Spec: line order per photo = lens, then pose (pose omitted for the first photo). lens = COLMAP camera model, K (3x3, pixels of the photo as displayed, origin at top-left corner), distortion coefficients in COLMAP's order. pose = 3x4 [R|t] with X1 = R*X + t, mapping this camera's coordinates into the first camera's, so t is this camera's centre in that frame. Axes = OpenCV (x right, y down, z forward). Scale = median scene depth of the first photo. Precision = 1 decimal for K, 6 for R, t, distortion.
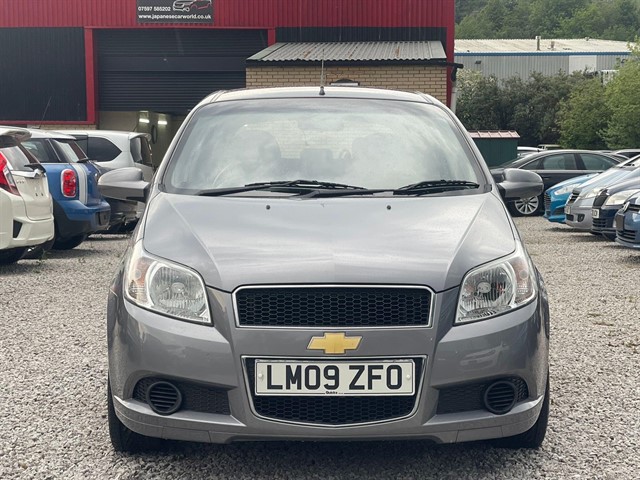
lens RADIAL K [[1211.2, 0, 322.0], [0, 1211.2, 233.9], [0, 0, 1]] dist [0.196620, 0.000000]
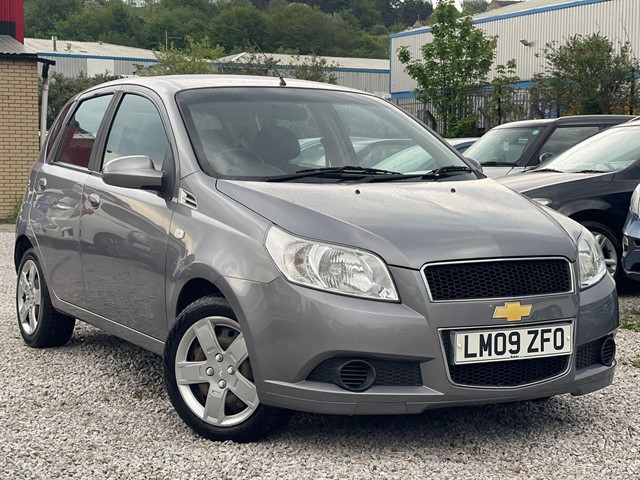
lens RADIAL K [[1211.2, 0, 314.9], [0, 1211.2, 244.3], [0, 0, 1]] dist [0.196620, 0.000000]
pose [[0.885158, -0.033036, 0.464117, -0.649166], [0.031075, 0.999447, 0.011875, 0.011259], [-0.464252, 0.003911, 0.885695, 0.113978]]
